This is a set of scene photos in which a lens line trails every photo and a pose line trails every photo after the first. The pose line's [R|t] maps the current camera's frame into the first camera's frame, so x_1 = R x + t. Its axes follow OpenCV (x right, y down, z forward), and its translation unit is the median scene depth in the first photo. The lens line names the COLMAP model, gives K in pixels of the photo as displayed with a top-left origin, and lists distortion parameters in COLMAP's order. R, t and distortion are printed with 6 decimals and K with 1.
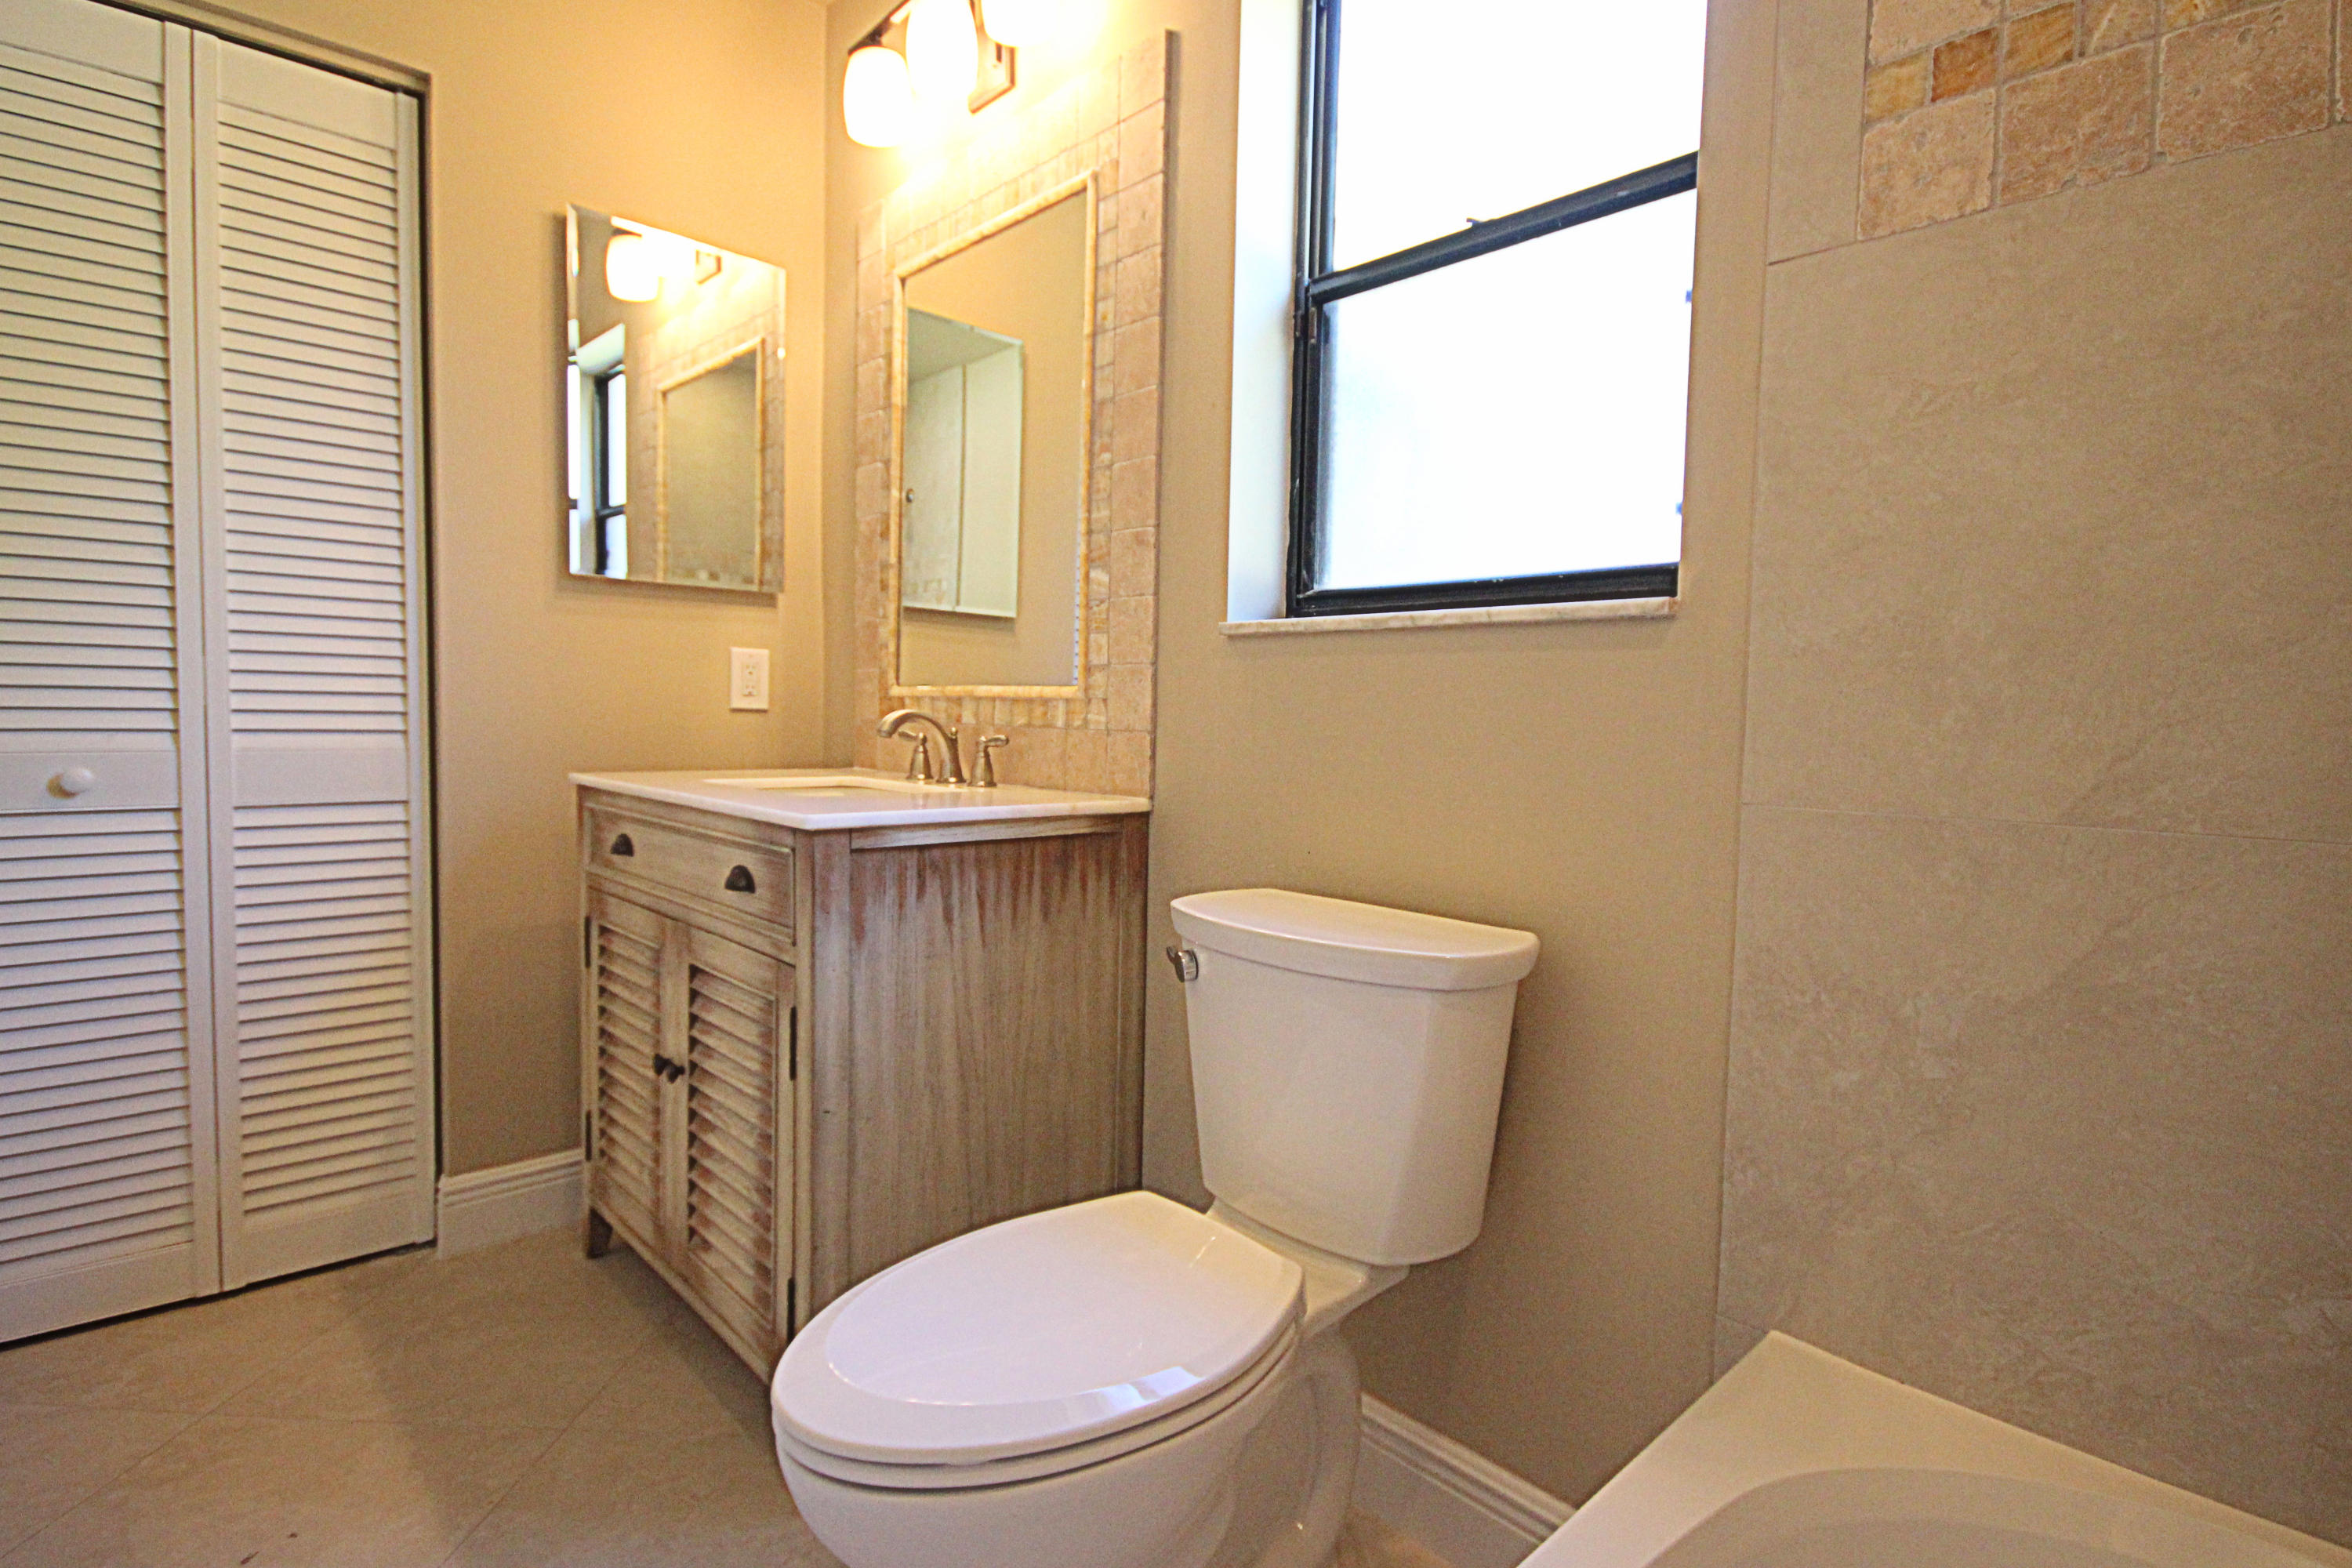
lens RADIAL K [[1155.2, 0, 1193.2], [0, 1155.2, 781.3], [0, 0, 1]] dist [0.001056, 0.000314]
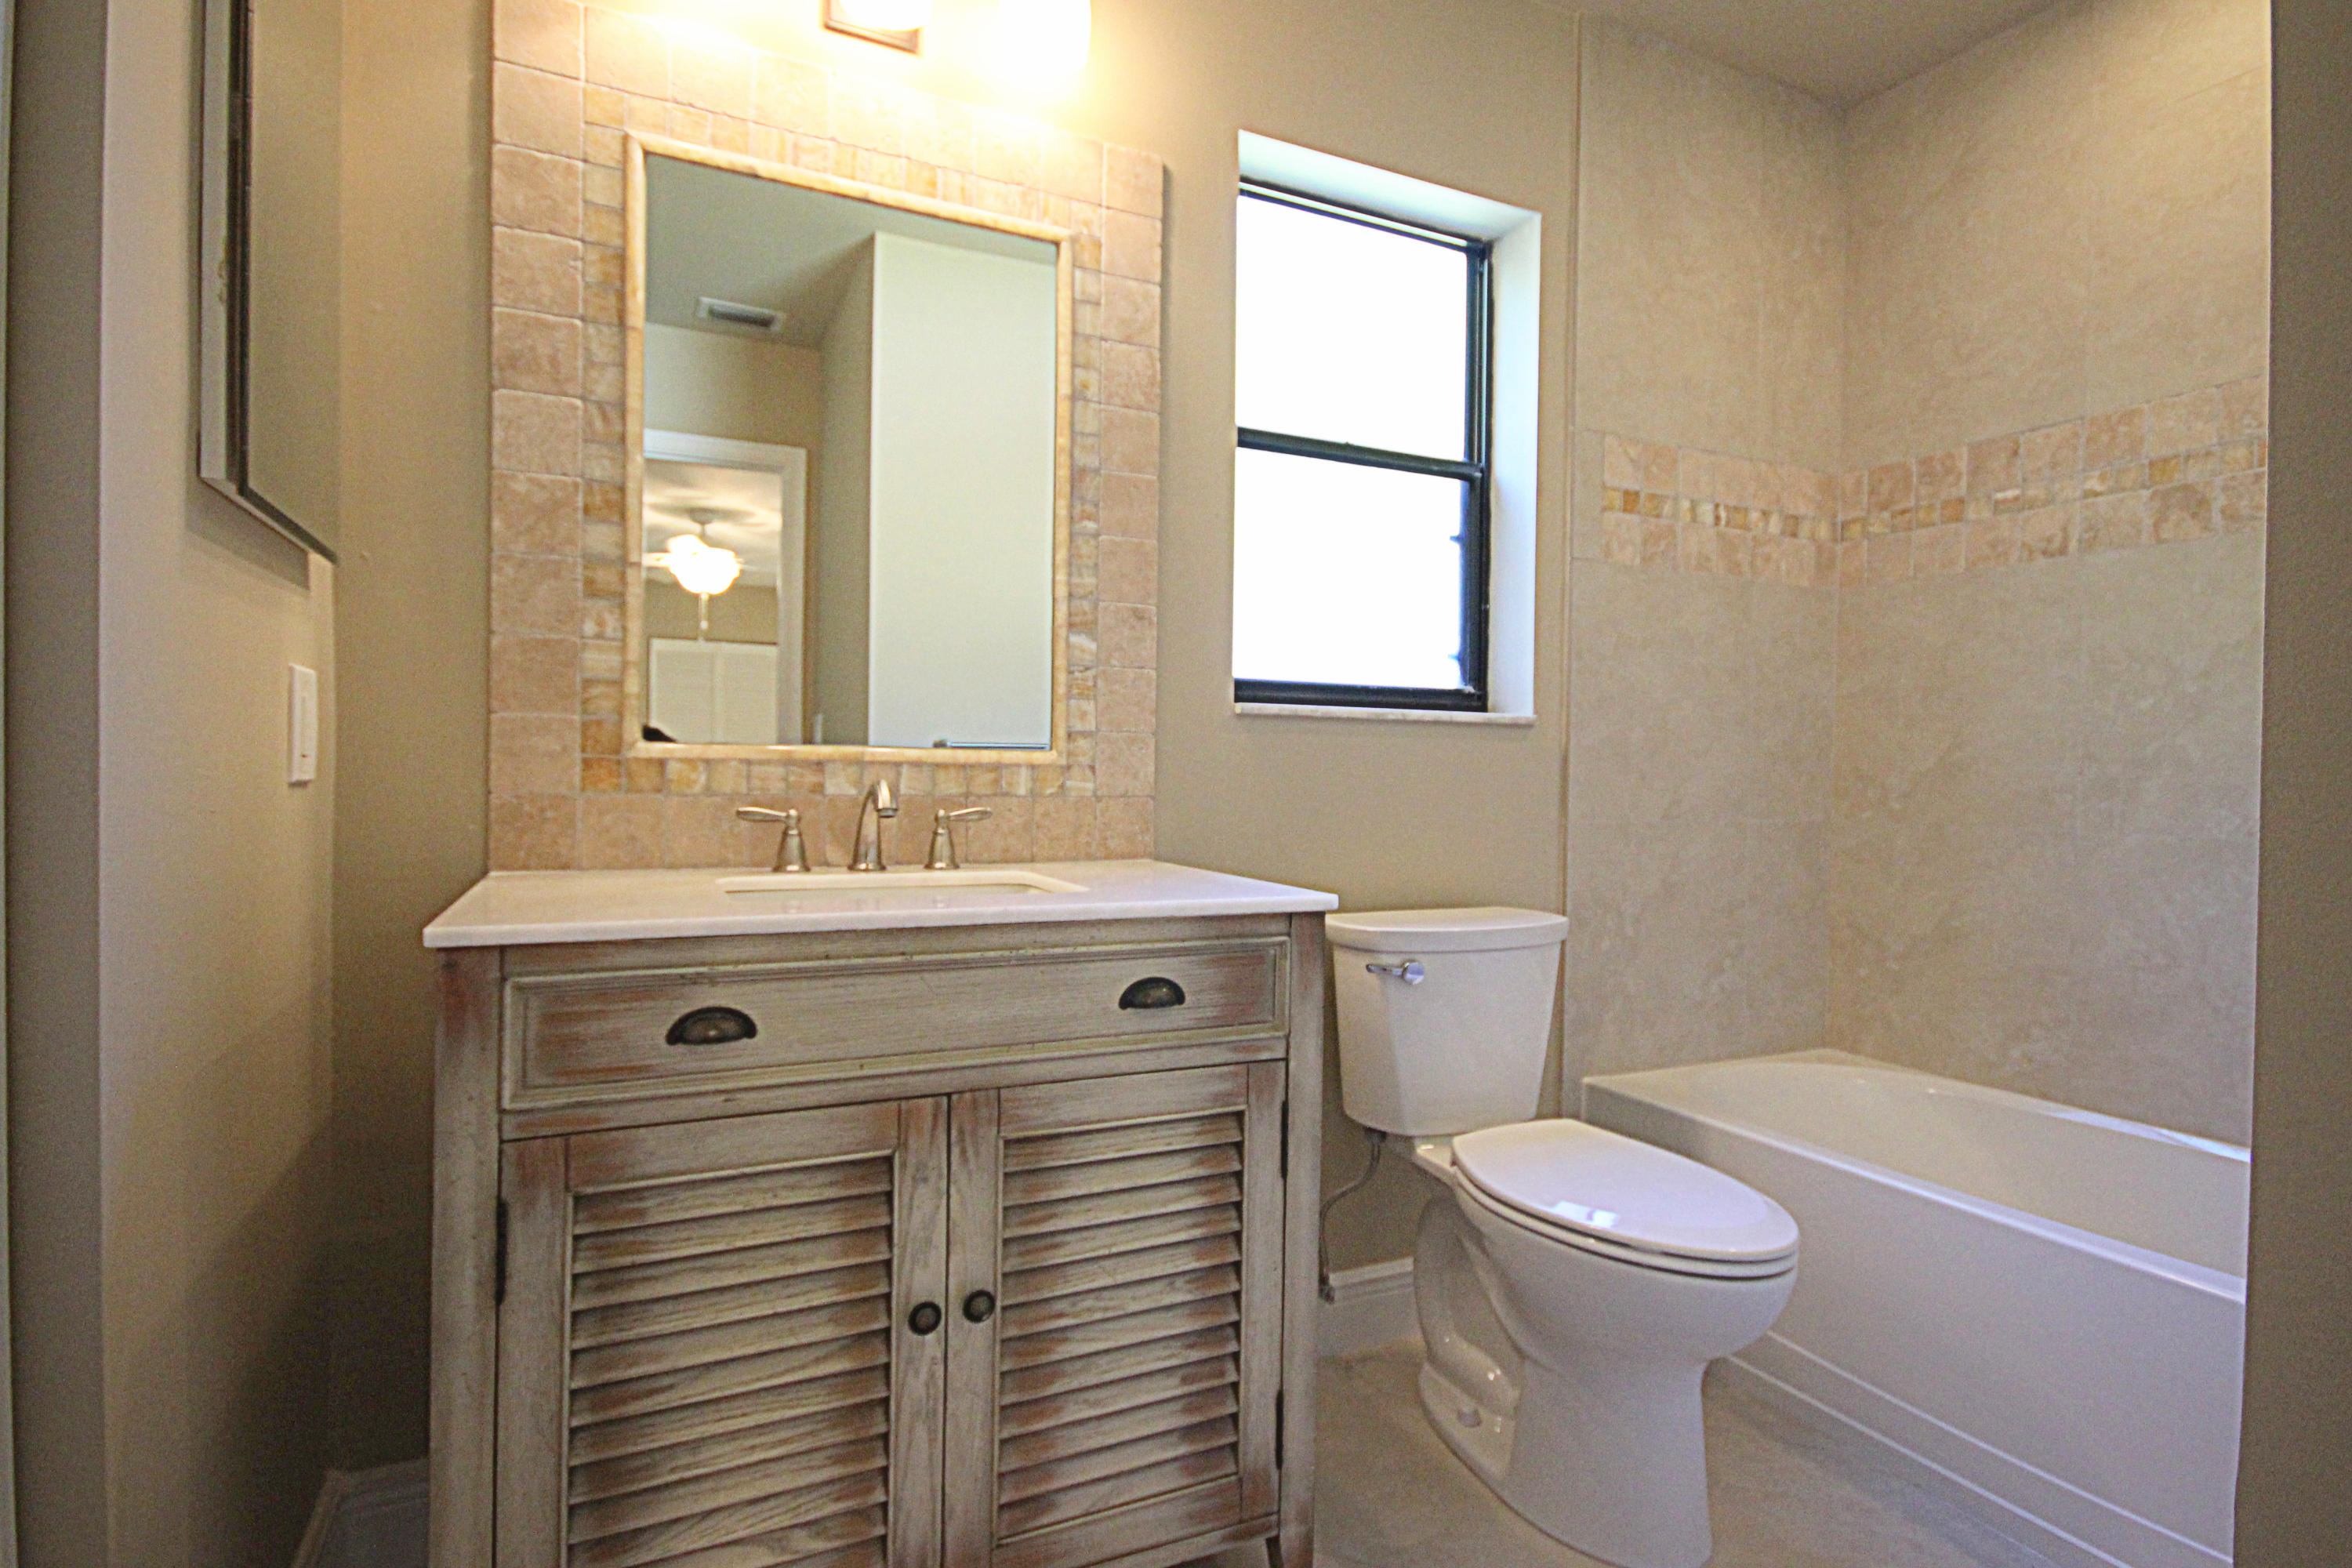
lens RADIAL K [[1155.2, 0, 1193.2], [0, 1155.2, 781.3], [0, 0, 1]] dist [0.001056, 0.000314]
pose [[0.319706, -0.028687, 0.947082, -0.979172], [0.046275, 0.998822, 0.014633, -0.067229], [-0.946386, 0.039148, 0.320657, 0.586617]]
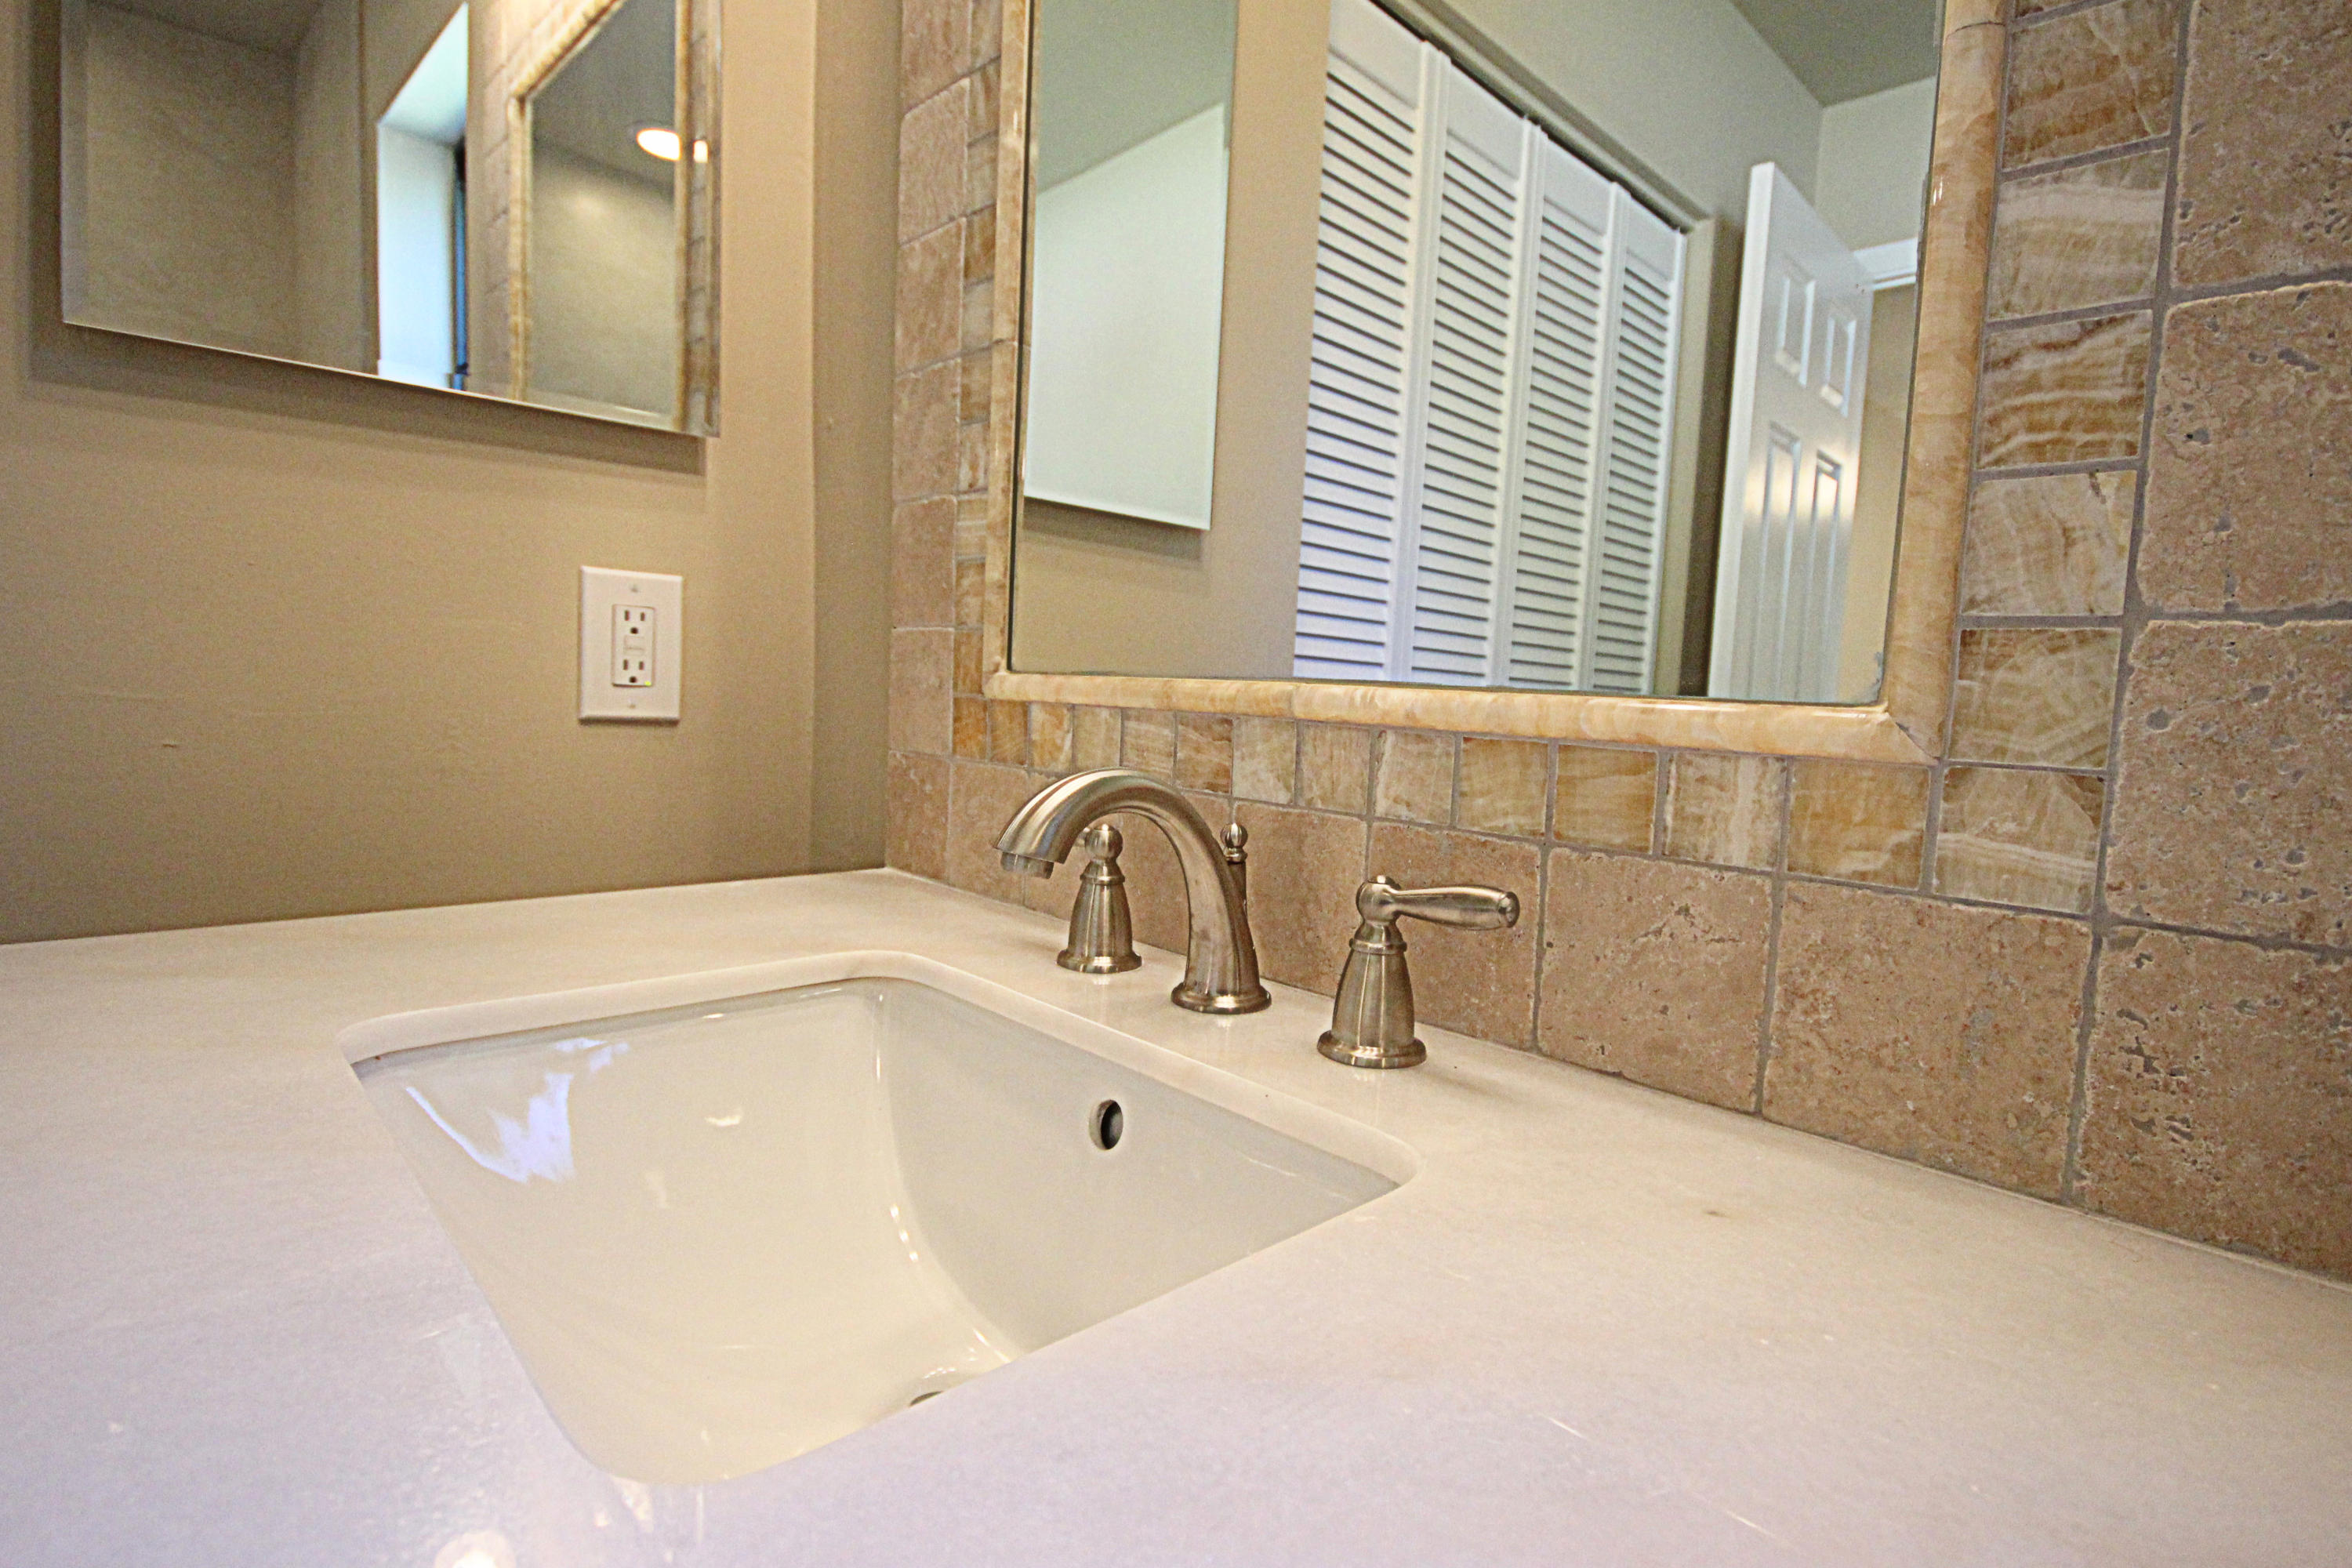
lens RADIAL K [[1155.2, 0, 1193.2], [0, 1155.2, 781.3], [0, 0, 1]] dist [0.001056, 0.000314]
pose [[0.999807, 0.019501, 0.002543, -0.241747], [-0.019561, 0.999464, 0.026258, -0.071569], [-0.002030, -0.026303, 0.999652, 0.768674]]
